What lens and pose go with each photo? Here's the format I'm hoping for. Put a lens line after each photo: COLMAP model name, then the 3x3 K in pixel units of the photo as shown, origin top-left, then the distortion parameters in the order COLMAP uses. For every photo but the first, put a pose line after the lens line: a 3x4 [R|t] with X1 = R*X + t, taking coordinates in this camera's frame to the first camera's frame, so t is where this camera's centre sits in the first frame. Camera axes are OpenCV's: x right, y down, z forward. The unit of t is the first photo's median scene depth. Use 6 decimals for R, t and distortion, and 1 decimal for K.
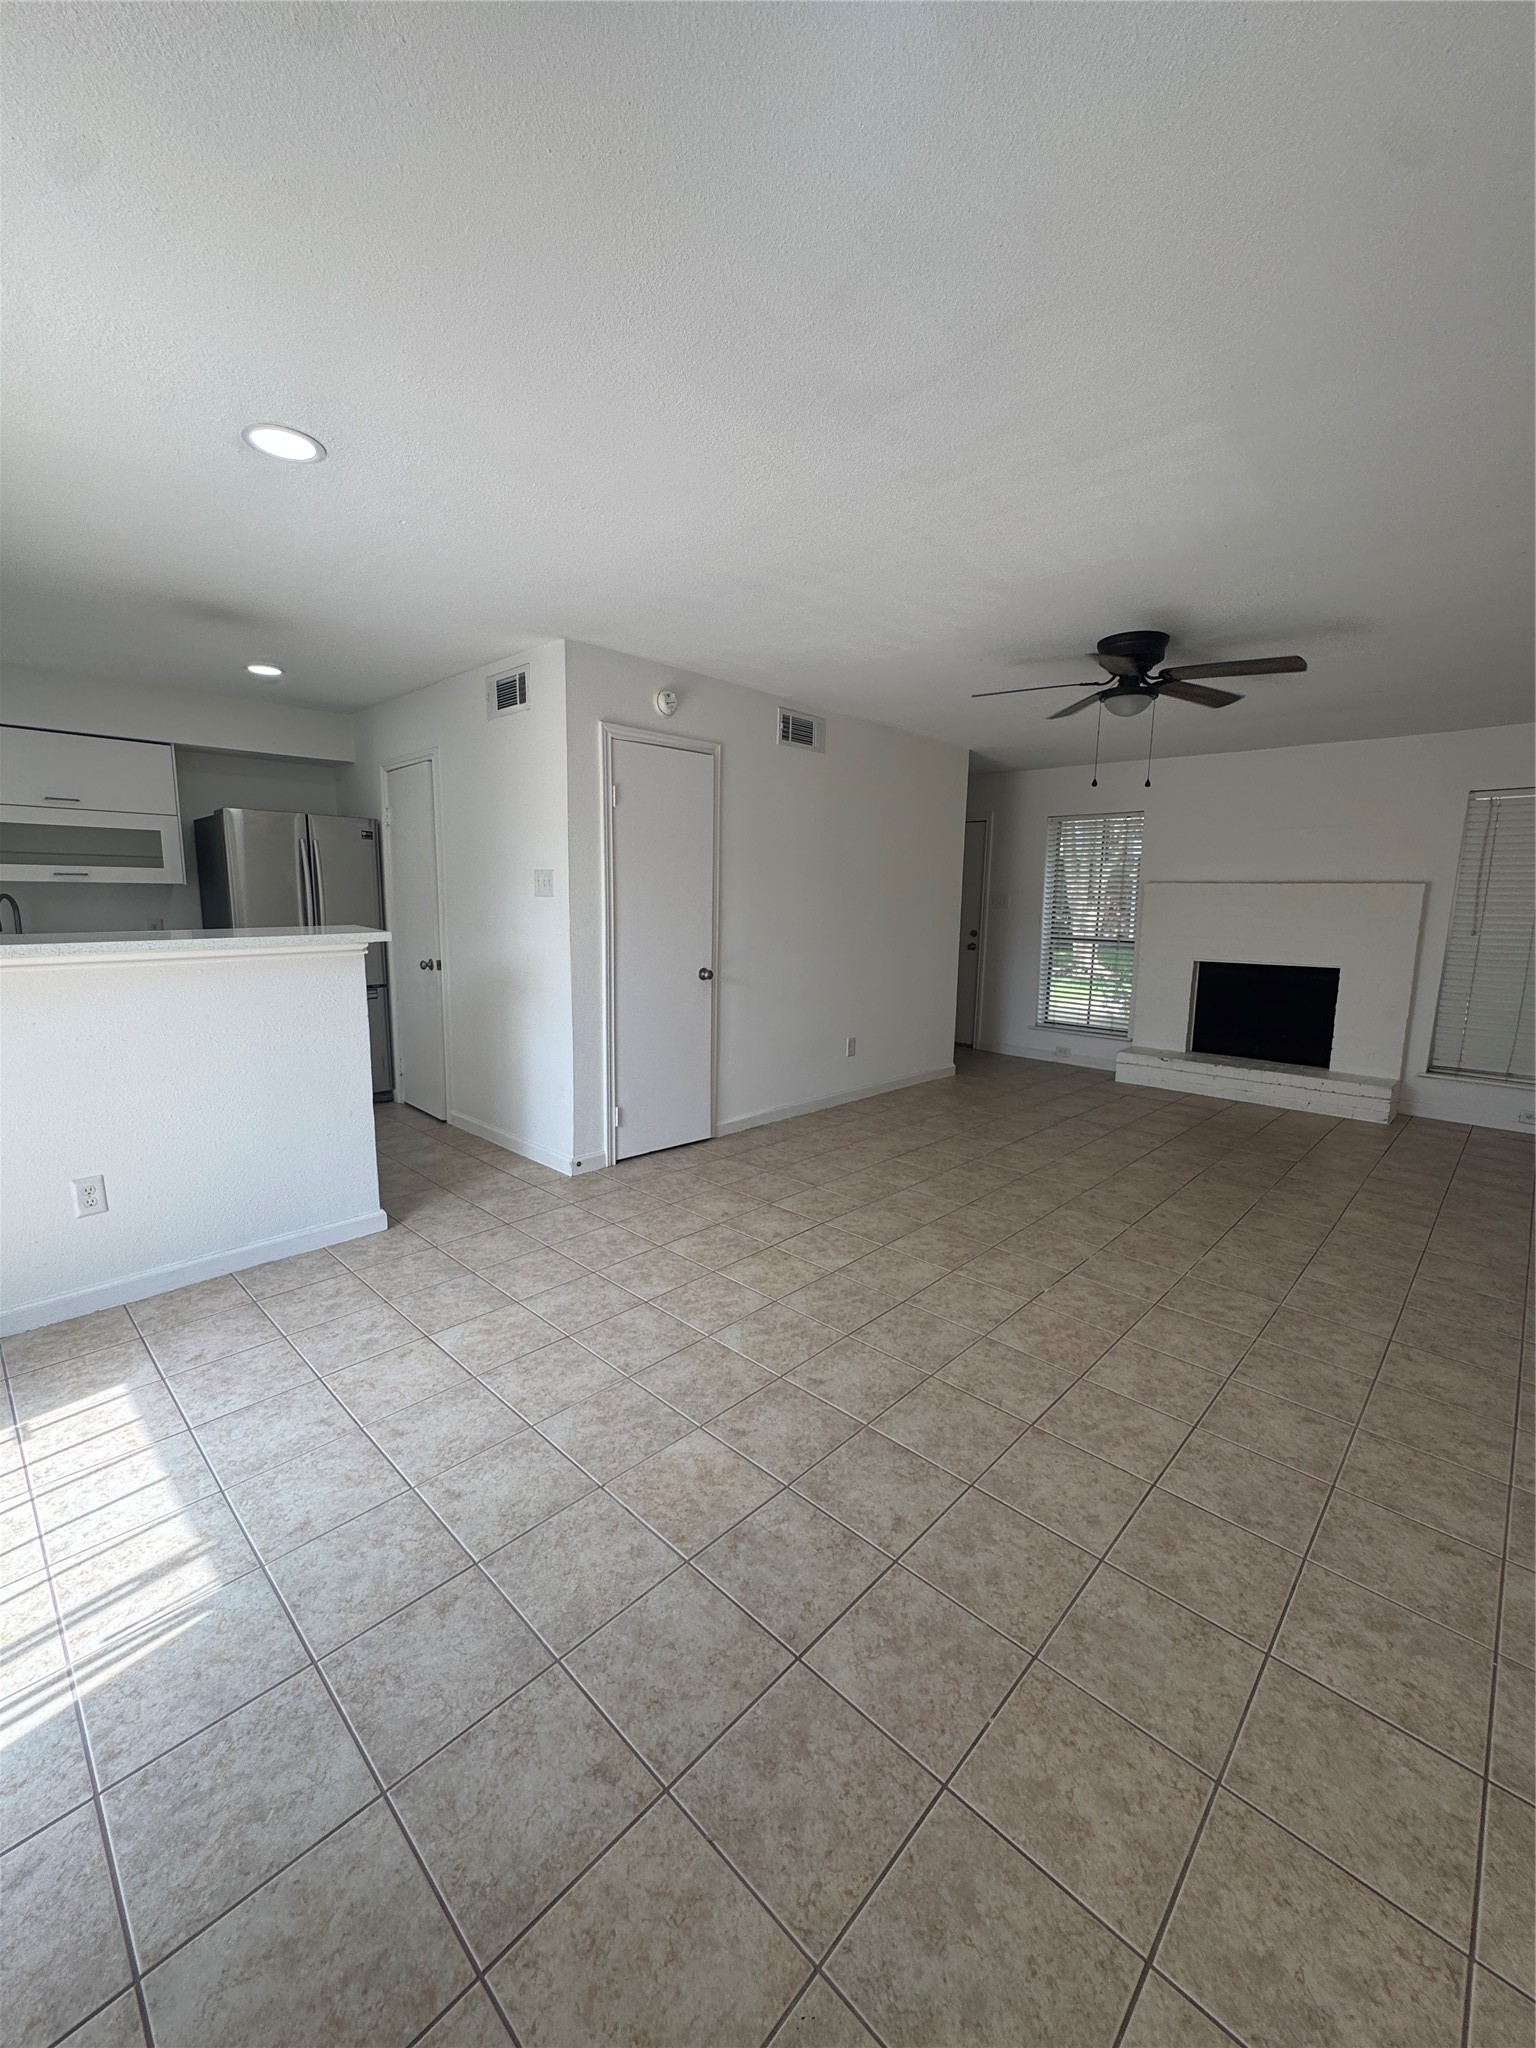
lens RADIAL K [[822.5, 0, 766.5], [0, 822.5, 1020.1], [0, 0, 1]] dist [-0.005534, 0.001388]
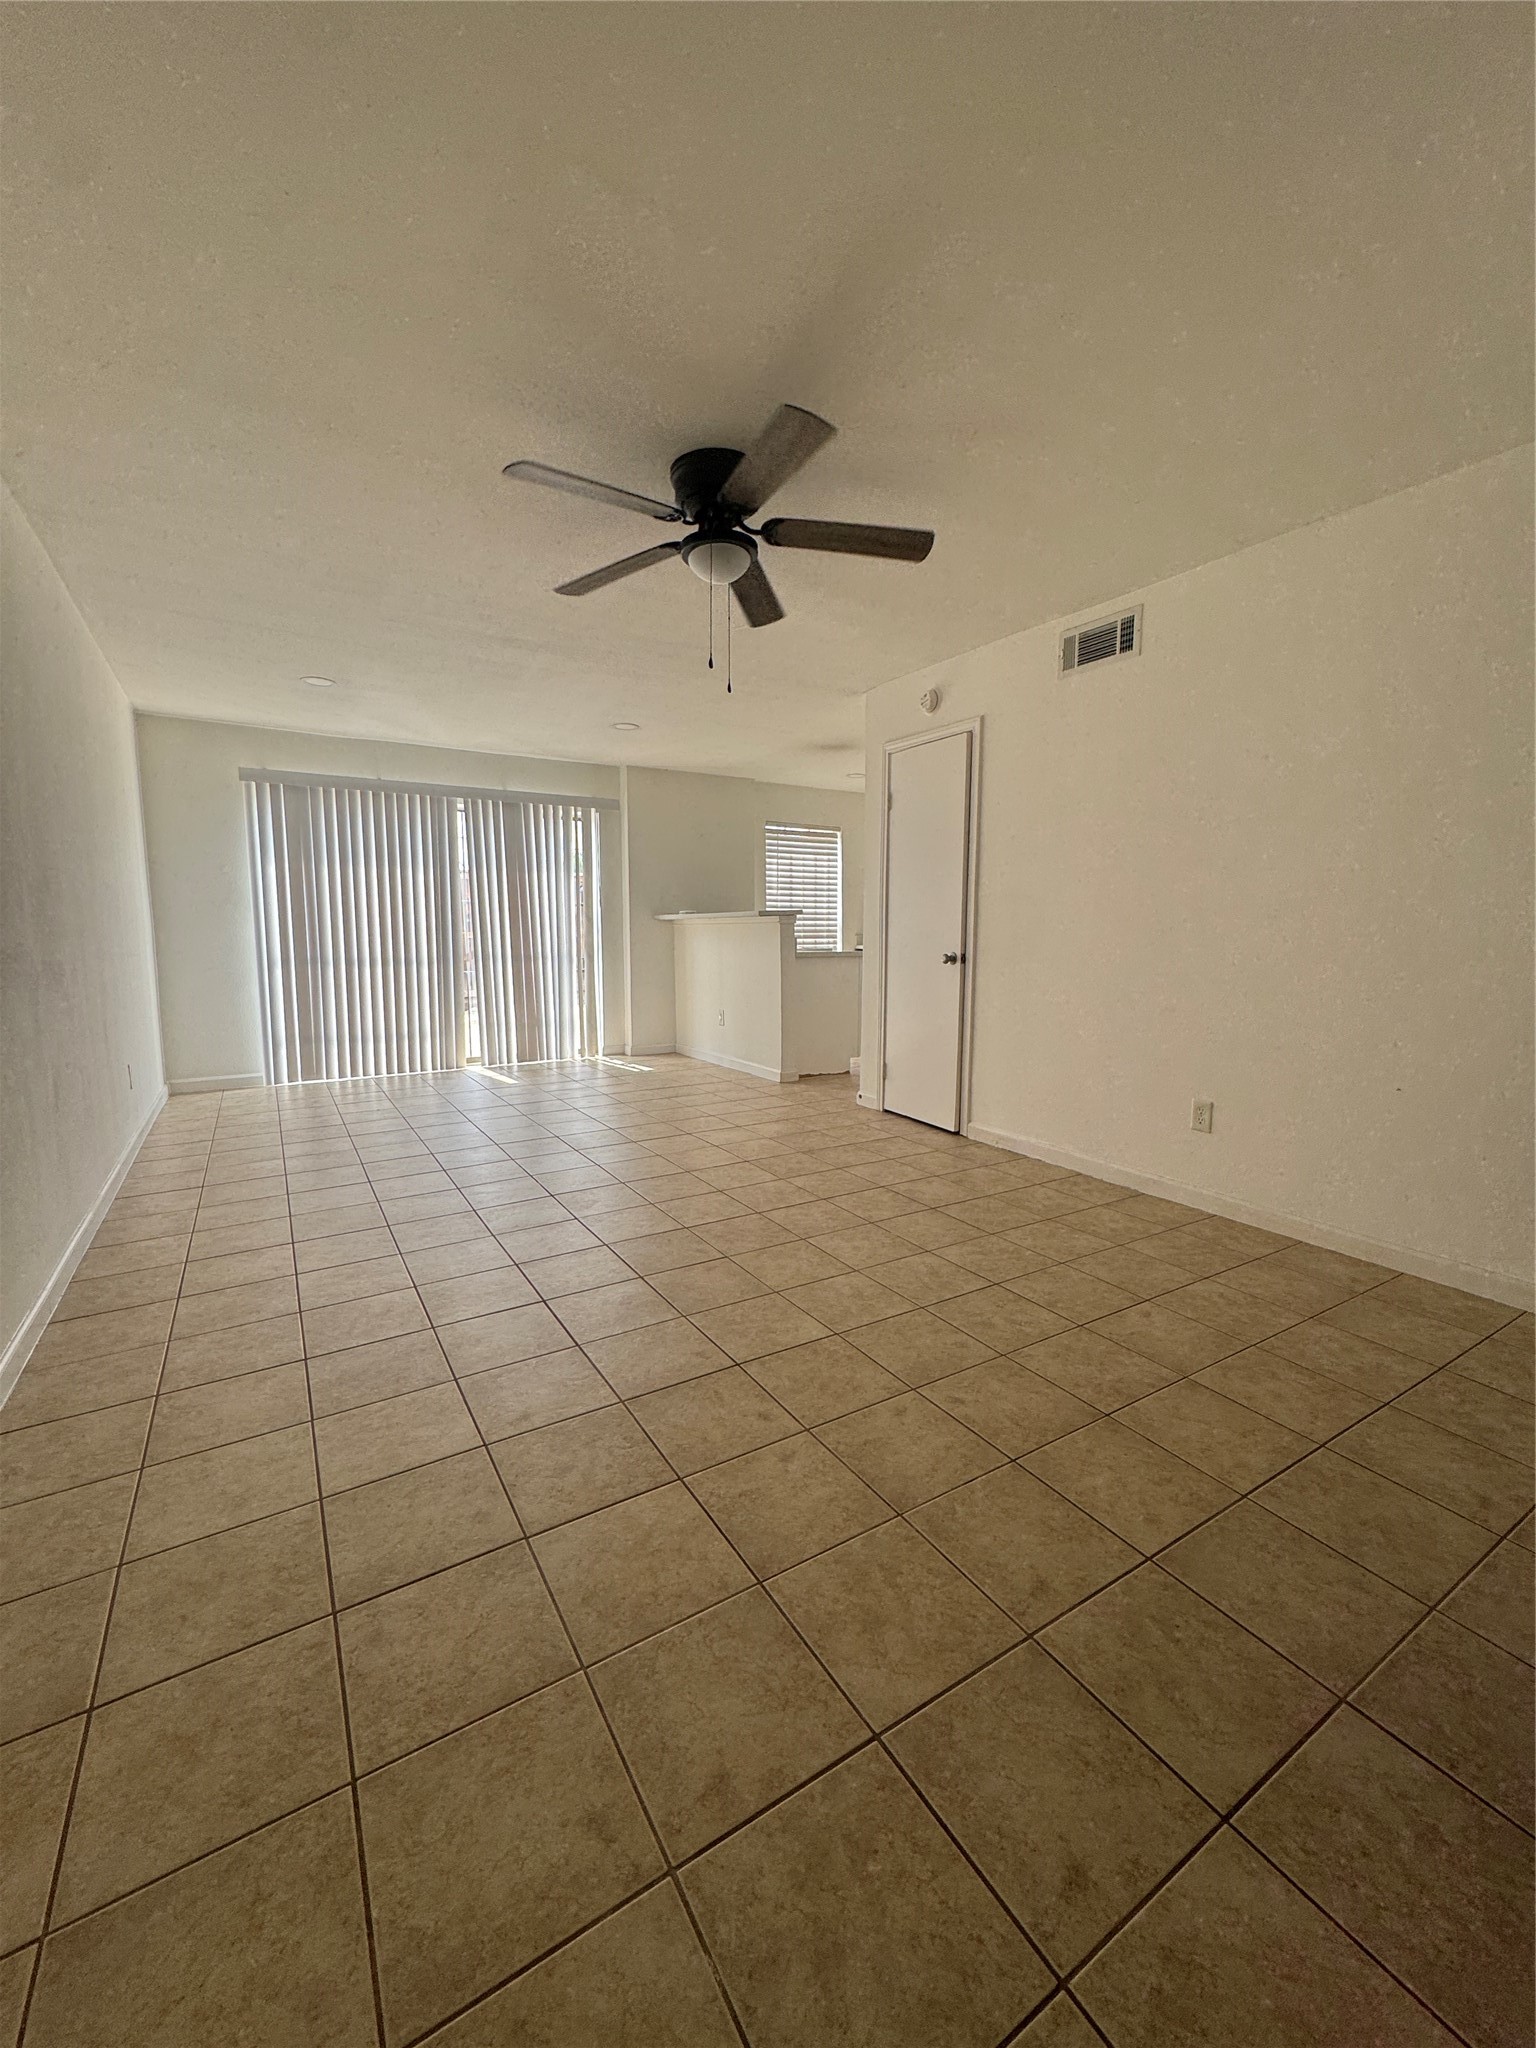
lens RADIAL K [[822.5, 0, 768.1], [0, 822.5, 1020.6], [0, 0, 1]] dist [-0.005534, 0.001388]
pose [[-0.252856, 0.094188, -0.962908, 1.188808], [-0.153391, 0.978760, 0.136018, -0.106335], [0.955267, 0.182095, -0.233038, 1.324777]]
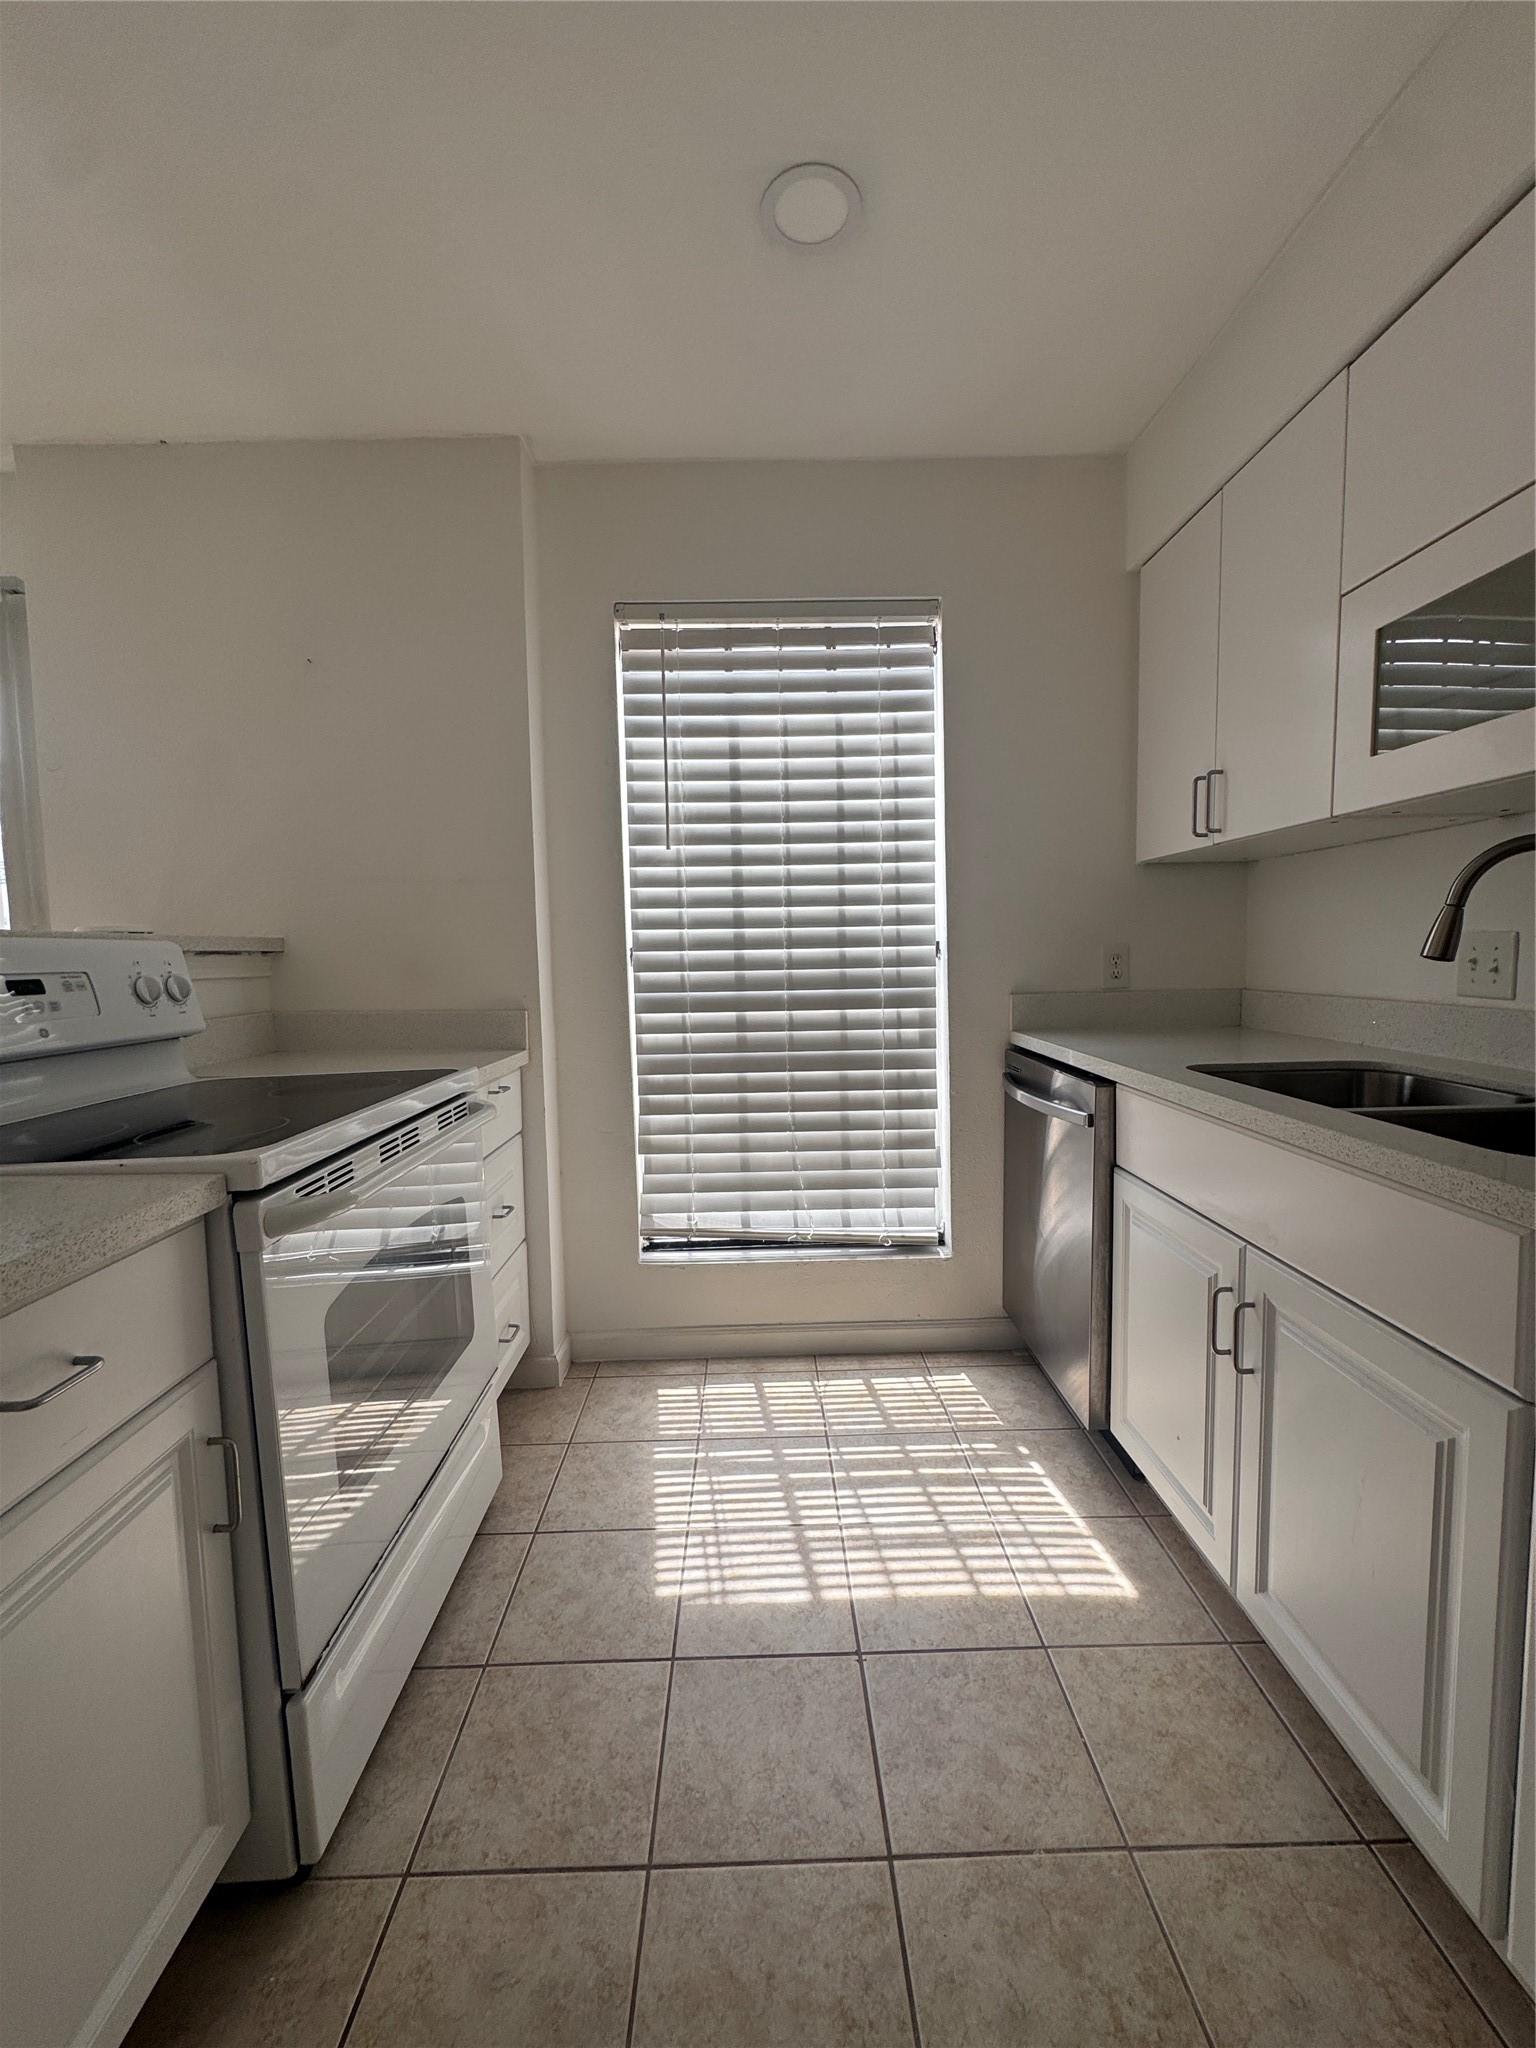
lens RADIAL K [[822.5, 0, 770.7], [0, 822.5, 1018.8], [0, 0, 1]] dist [-0.005534, 0.001388]
pose [[-0.709847, 0.057659, -0.701992, -0.662452], [-0.099869, 0.978336, 0.181343, -0.145043], [0.697240, 0.198833, -0.688711, 1.285318]]
